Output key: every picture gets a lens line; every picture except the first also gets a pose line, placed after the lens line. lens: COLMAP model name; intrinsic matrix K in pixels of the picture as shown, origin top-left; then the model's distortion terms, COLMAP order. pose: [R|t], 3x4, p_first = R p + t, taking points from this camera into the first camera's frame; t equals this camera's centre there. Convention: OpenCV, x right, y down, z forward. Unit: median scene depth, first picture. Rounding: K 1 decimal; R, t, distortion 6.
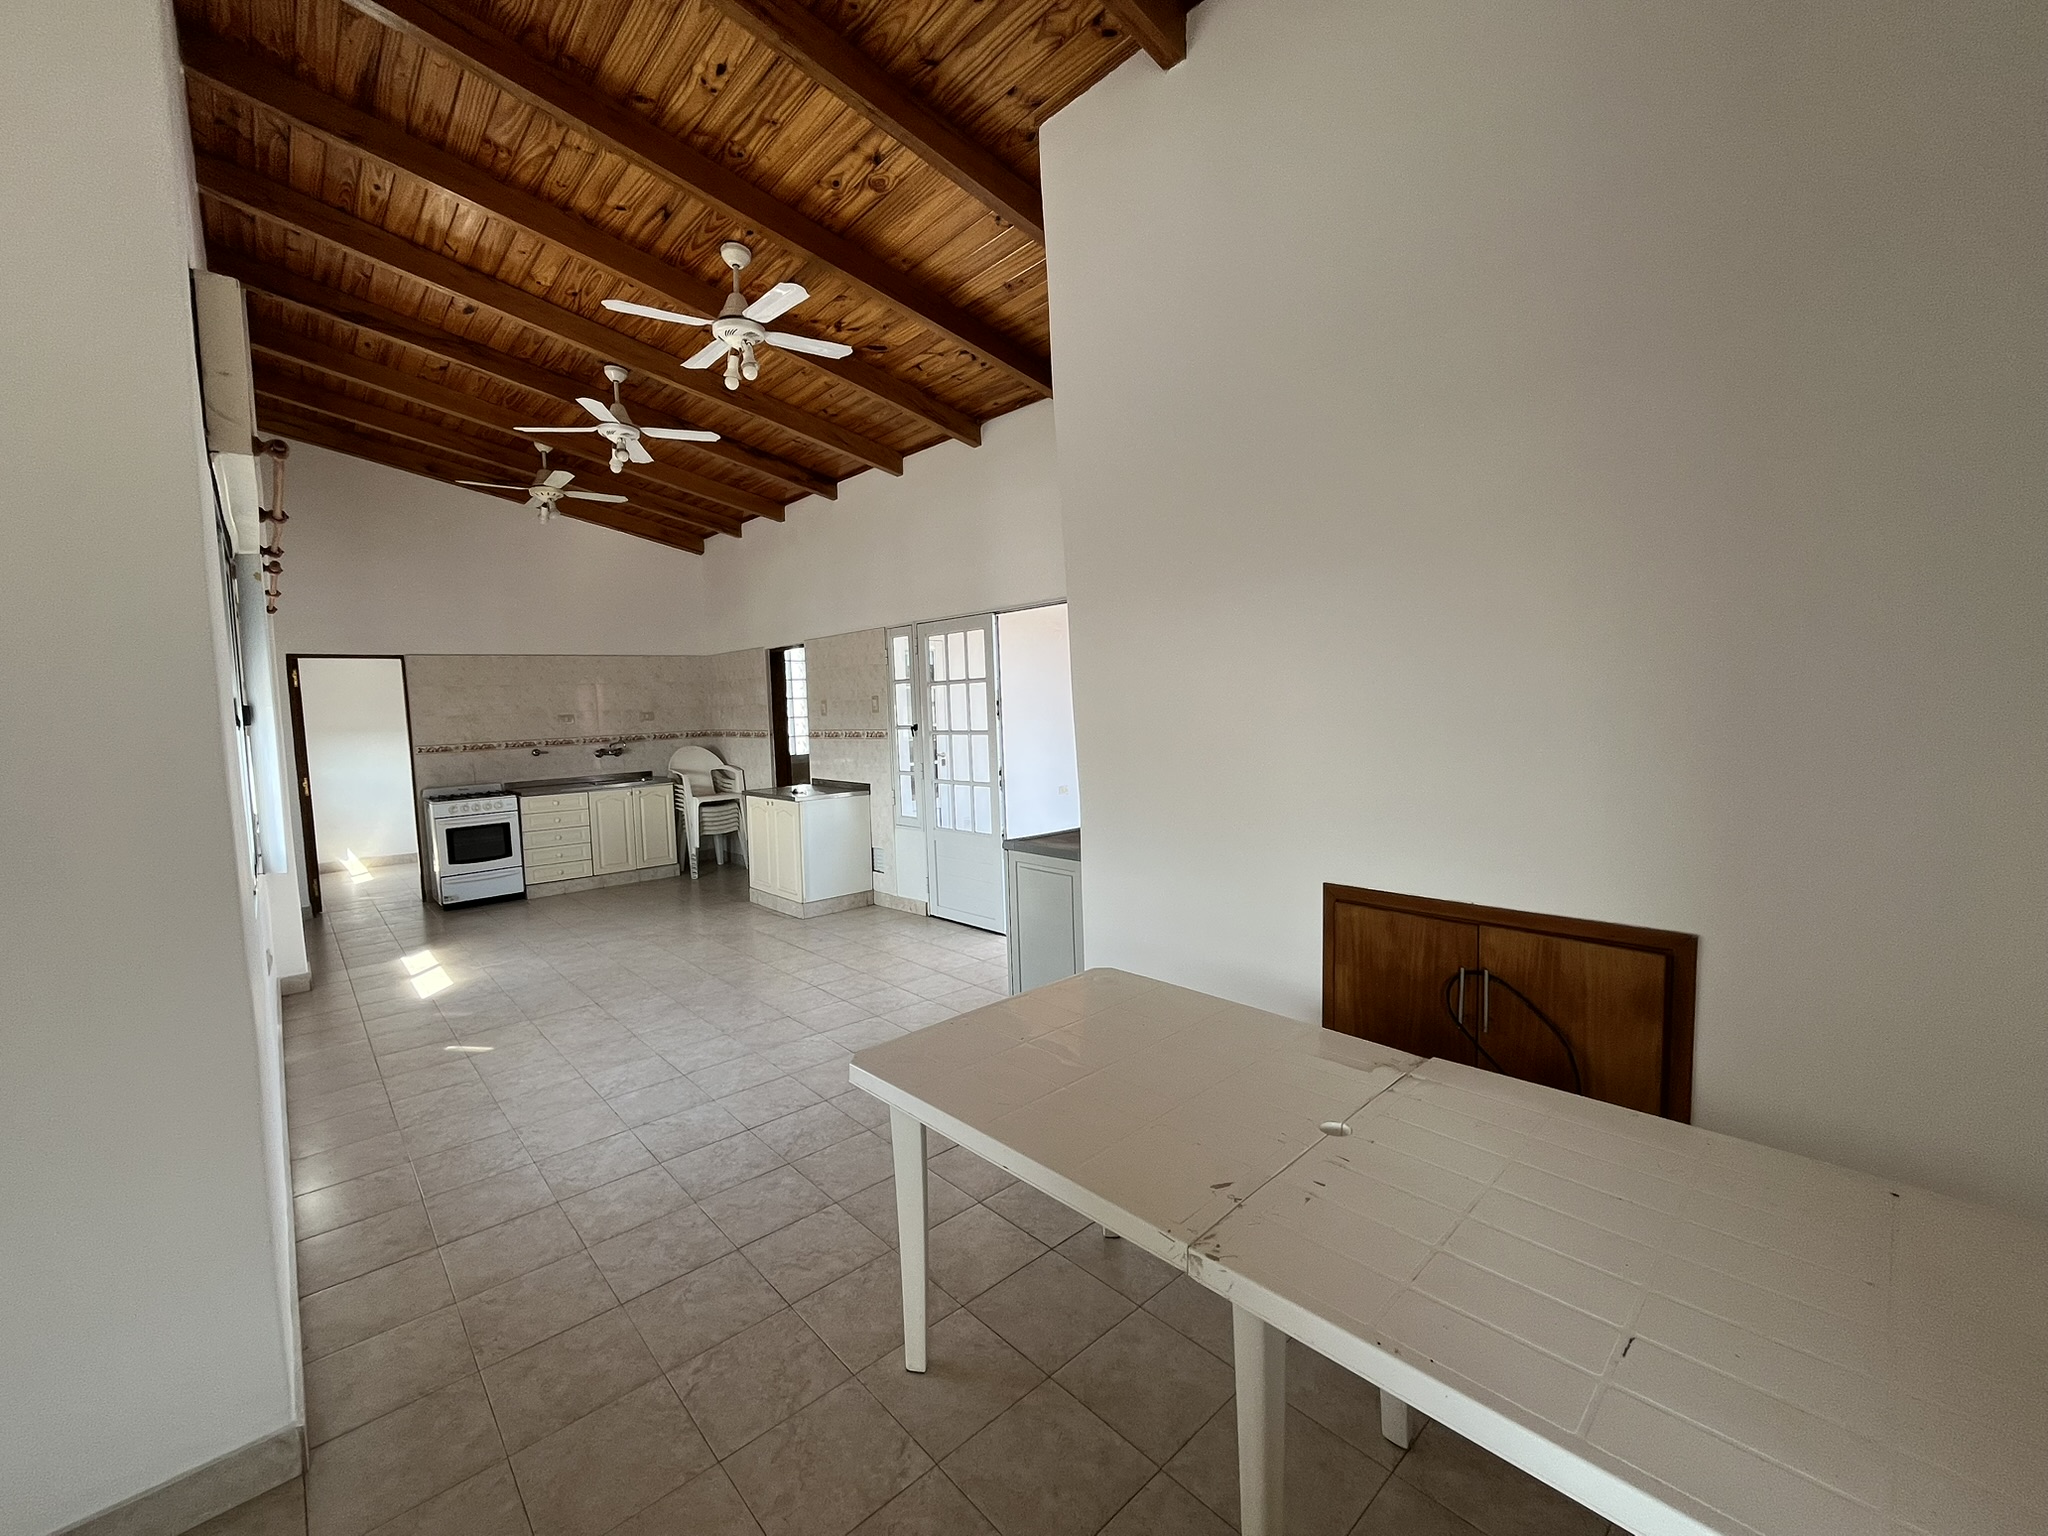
lens RADIAL K [[833.8, 0, 1022.9], [0, 833.8, 761.3], [0, 0, 1]] dist [-0.004095, -0.000211]
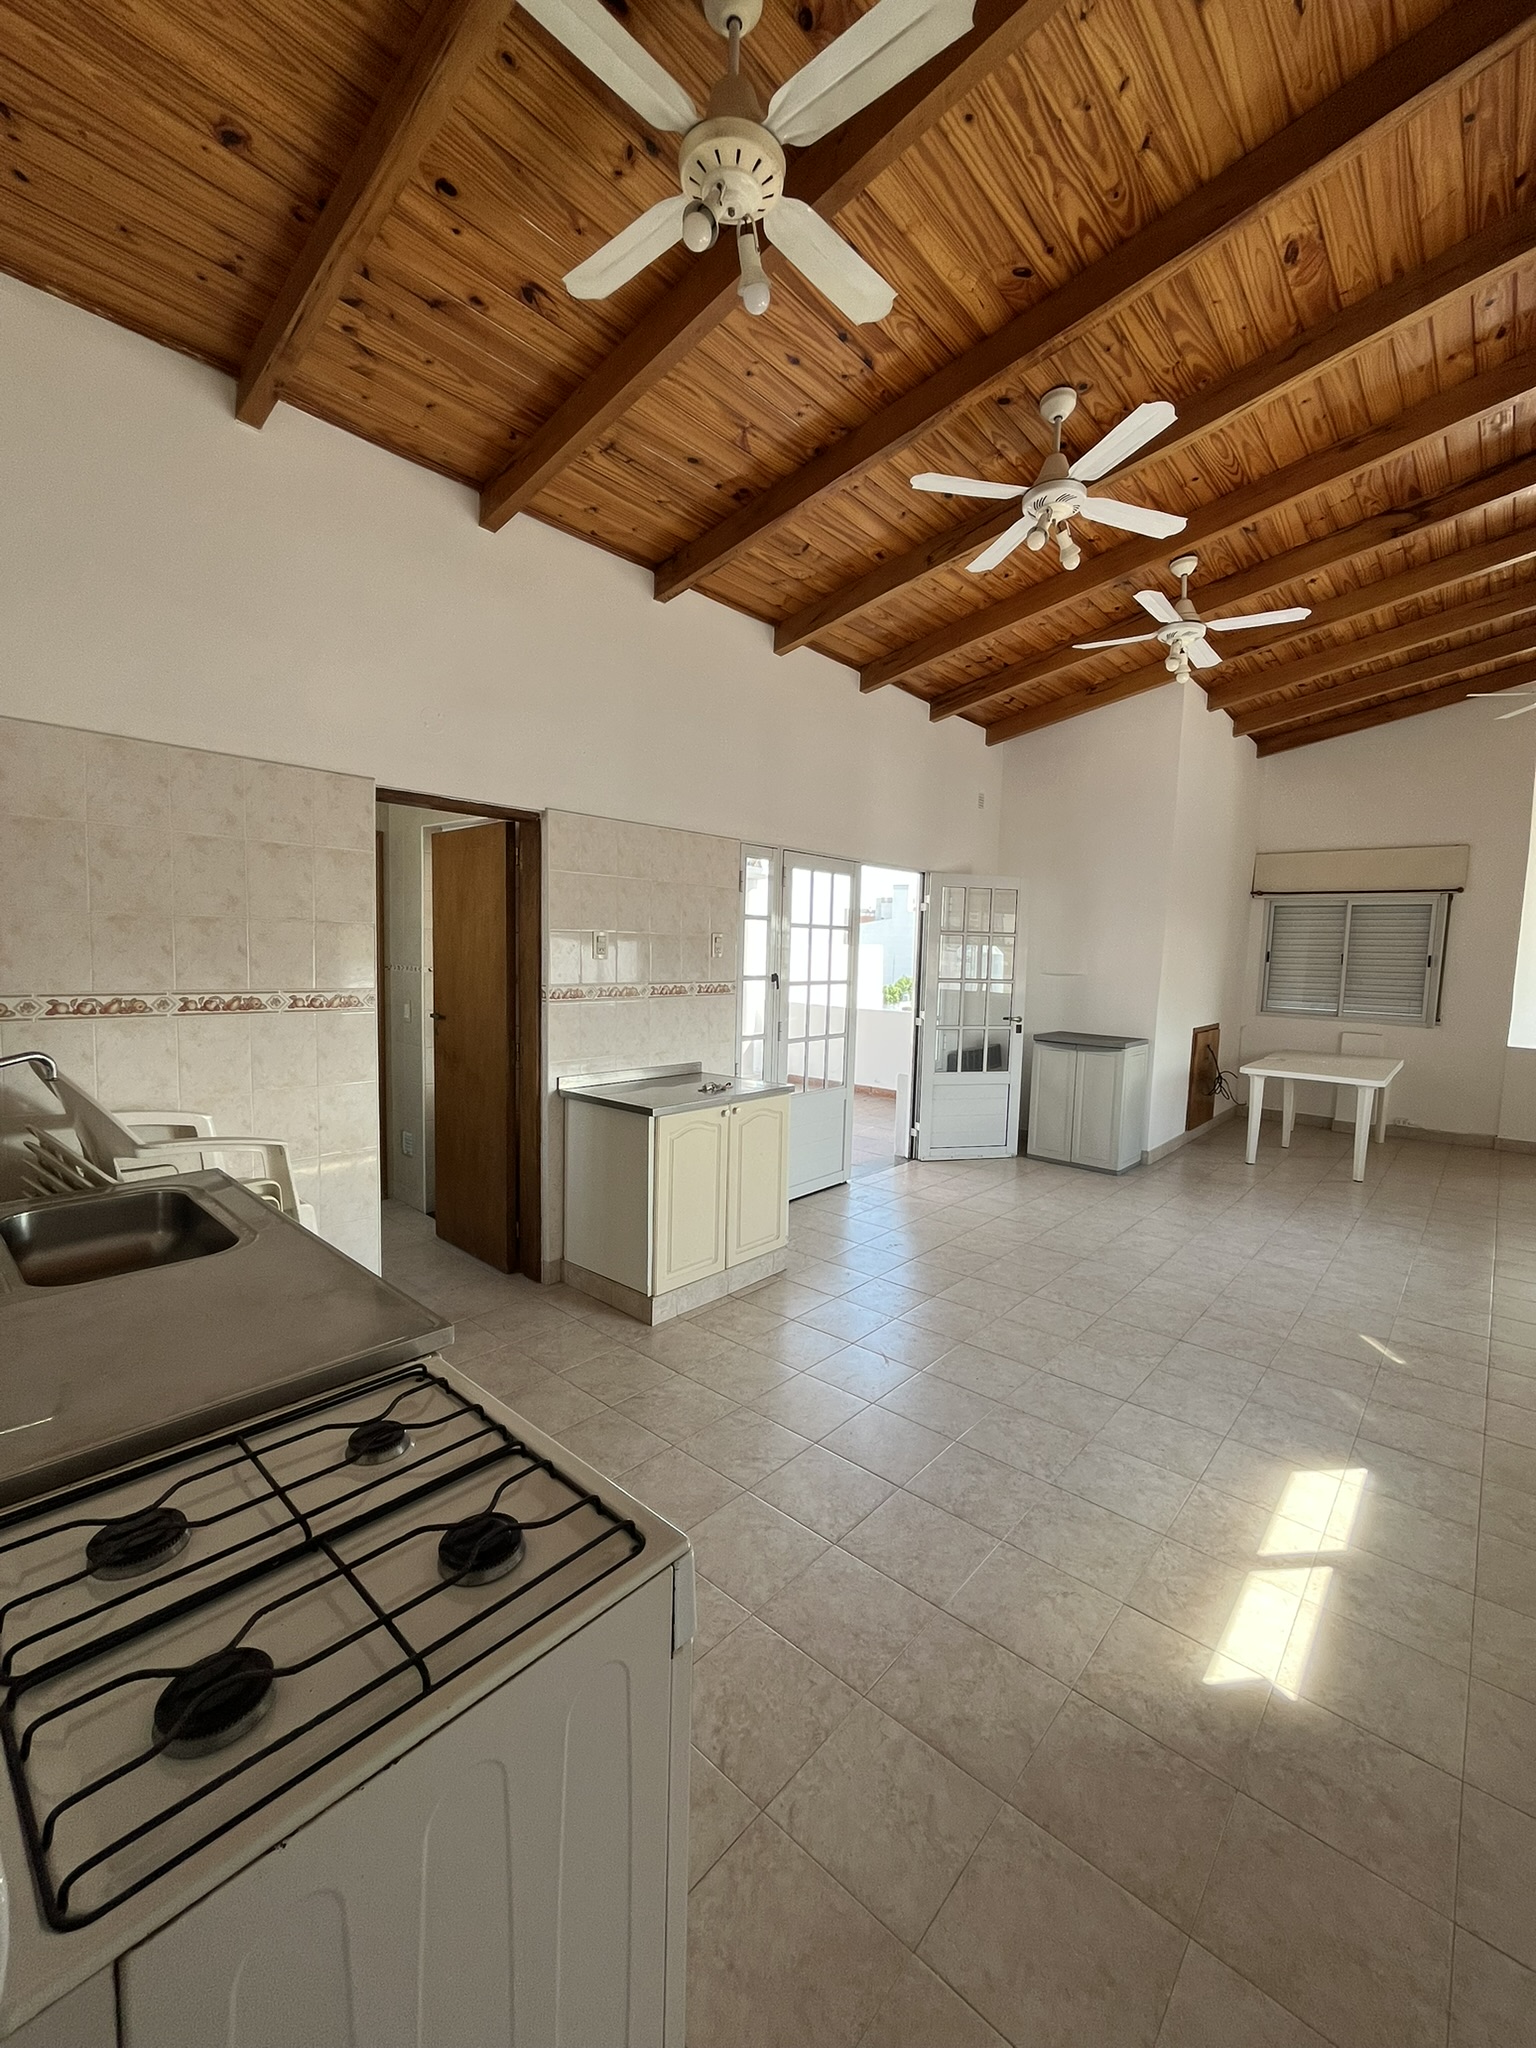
lens RADIAL K [[833.8, 0, 766.7], [0, 833.8, 1028.8], [0, 0, 1]] dist [-0.004095, -0.000211]
pose [[-0.099517, -0.066044, 0.992842, -1.001134], [0.050027, 0.996201, 0.071282, -0.053455], [-0.993777, 0.056763, -0.095835, 1.180266]]
